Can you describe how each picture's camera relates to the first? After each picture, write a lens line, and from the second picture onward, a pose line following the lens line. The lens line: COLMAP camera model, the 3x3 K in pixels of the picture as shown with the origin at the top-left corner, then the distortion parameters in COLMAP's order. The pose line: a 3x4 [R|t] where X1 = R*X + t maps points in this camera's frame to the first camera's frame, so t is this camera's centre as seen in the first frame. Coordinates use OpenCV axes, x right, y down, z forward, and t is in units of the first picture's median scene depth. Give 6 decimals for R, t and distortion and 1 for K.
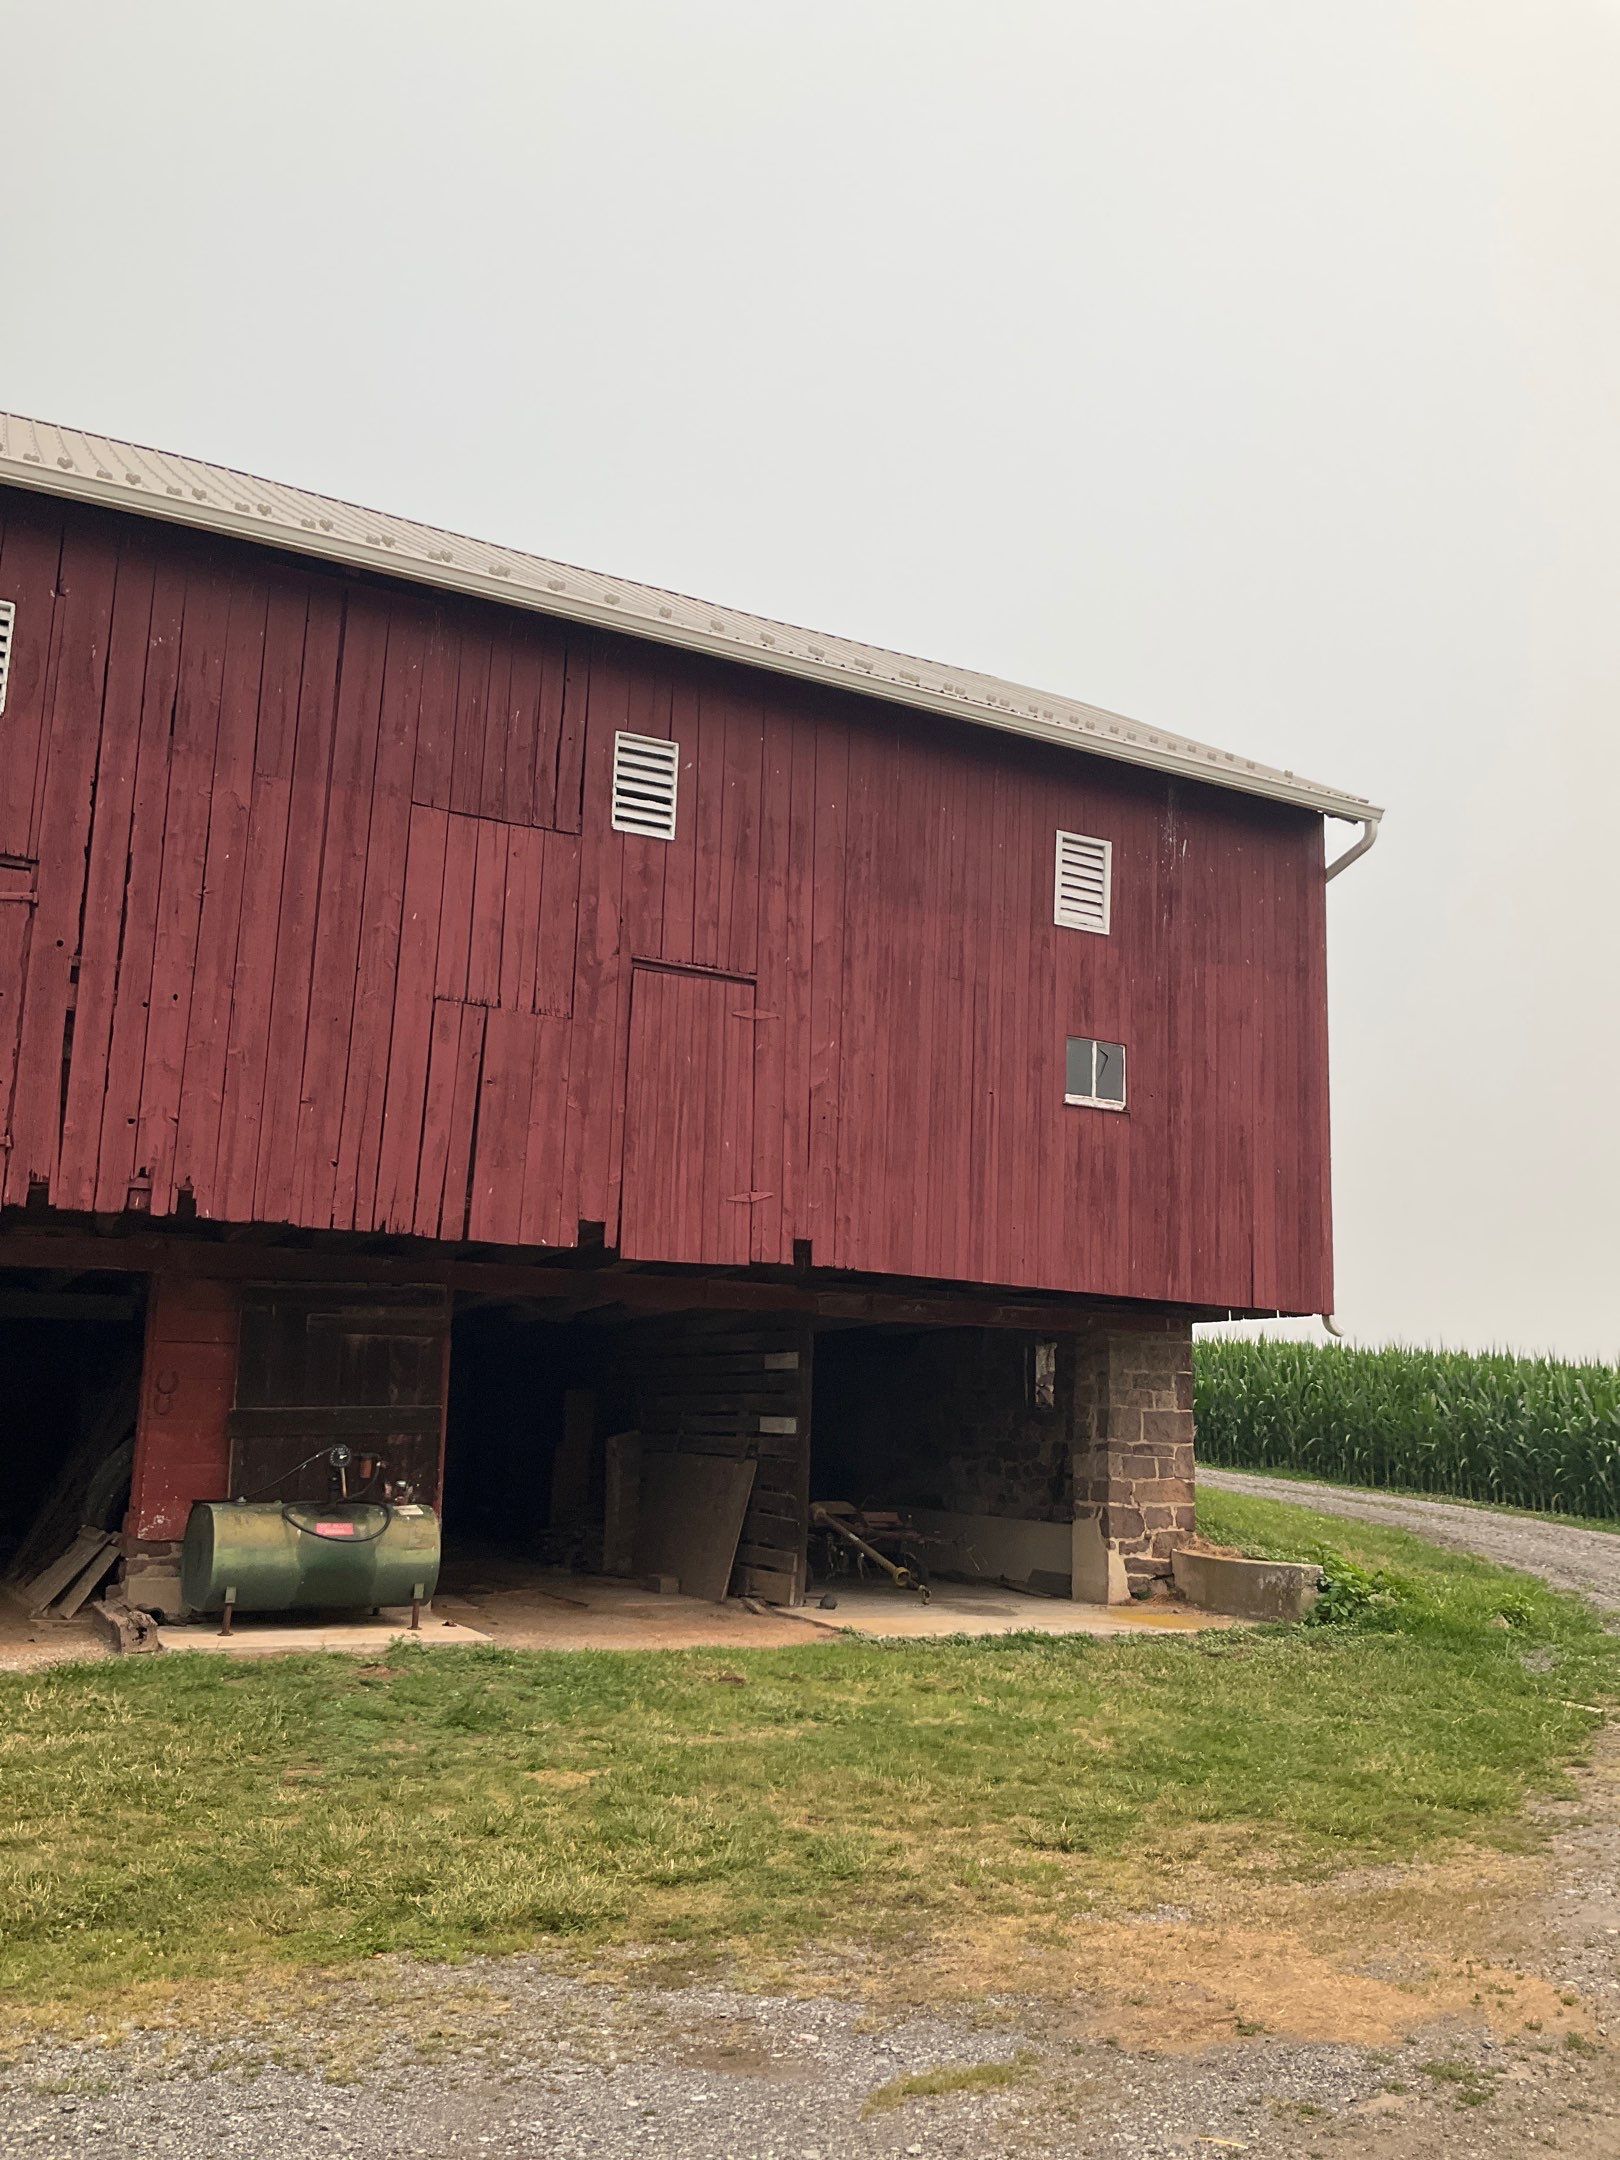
lens RADIAL K [[1974.4, 0, 914.1], [0, 1974.4, 992.6], [0, 0, 1]] dist [0.050990, -0.115904]
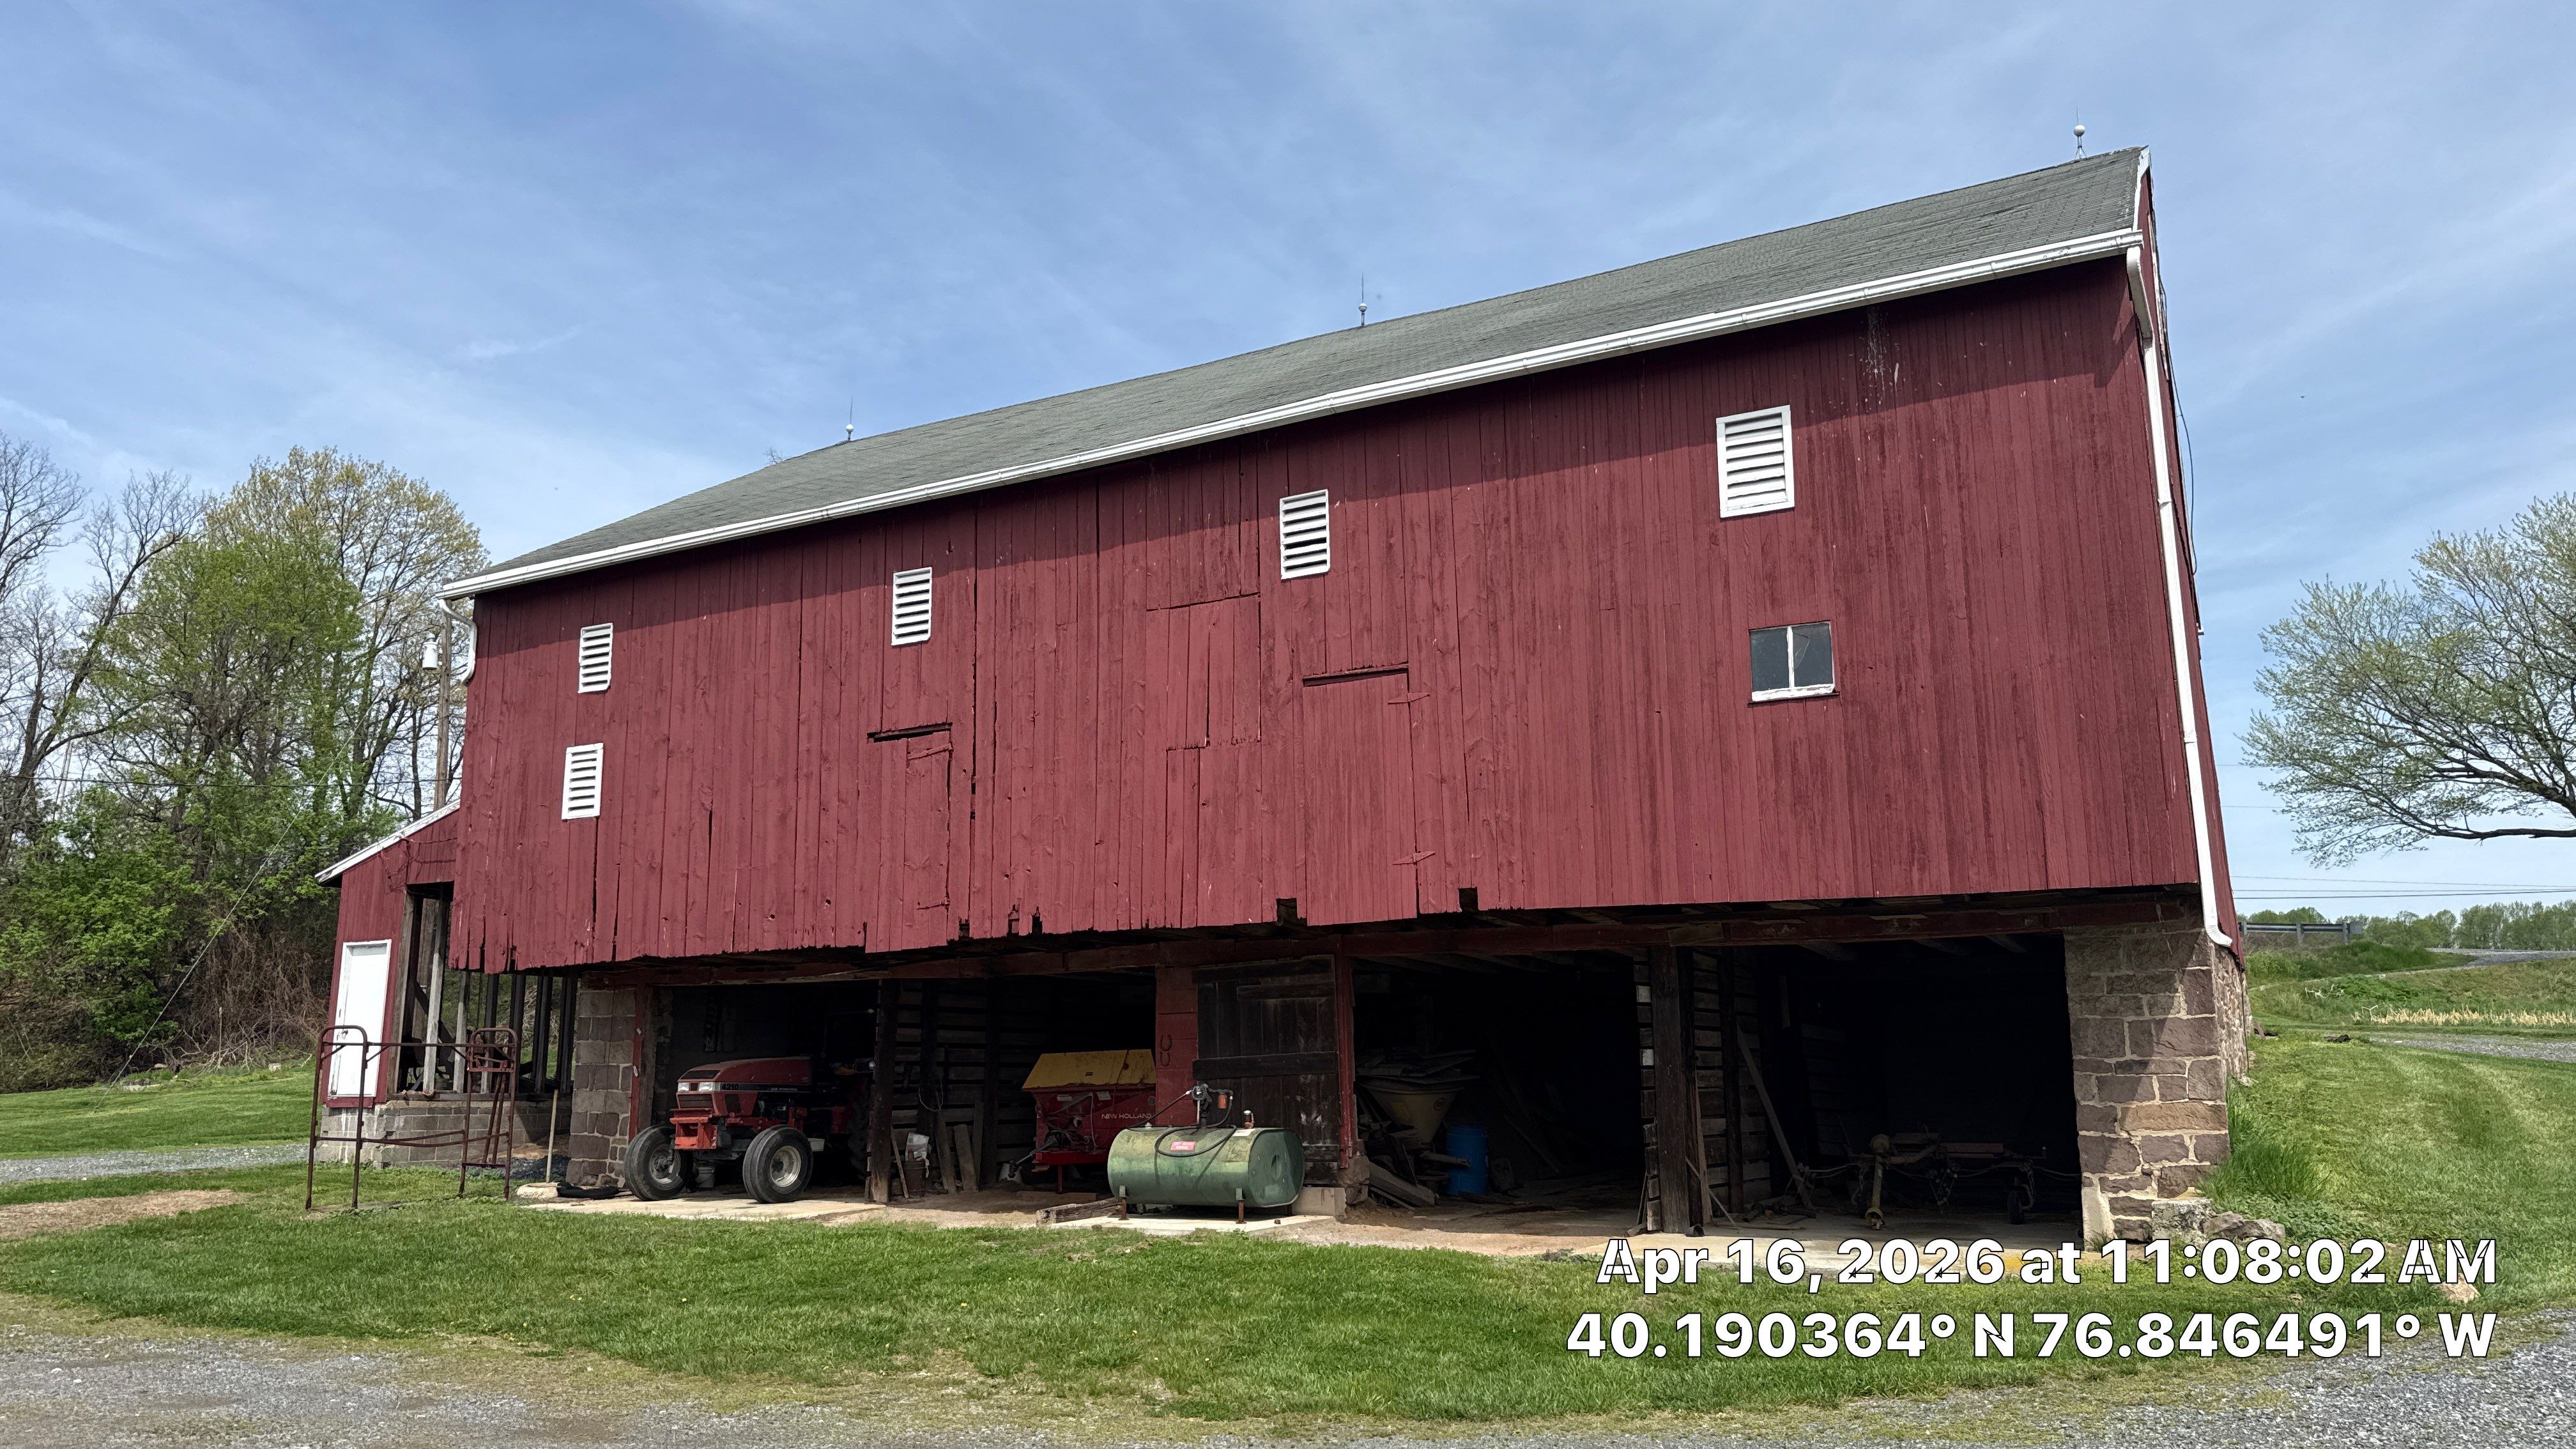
lens RADIAL K [[1735.8, 0, 1288.0], [0, 1735.8, 724.5], [0, 0, 1]] dist [0.039894, -0.002613]
pose [[0.496412, -0.200959, -0.844506, 0.694865], [0.213824, 0.971168, -0.105411, 0.111773], [0.841341, -0.128248, 0.525069, 0.401476]]
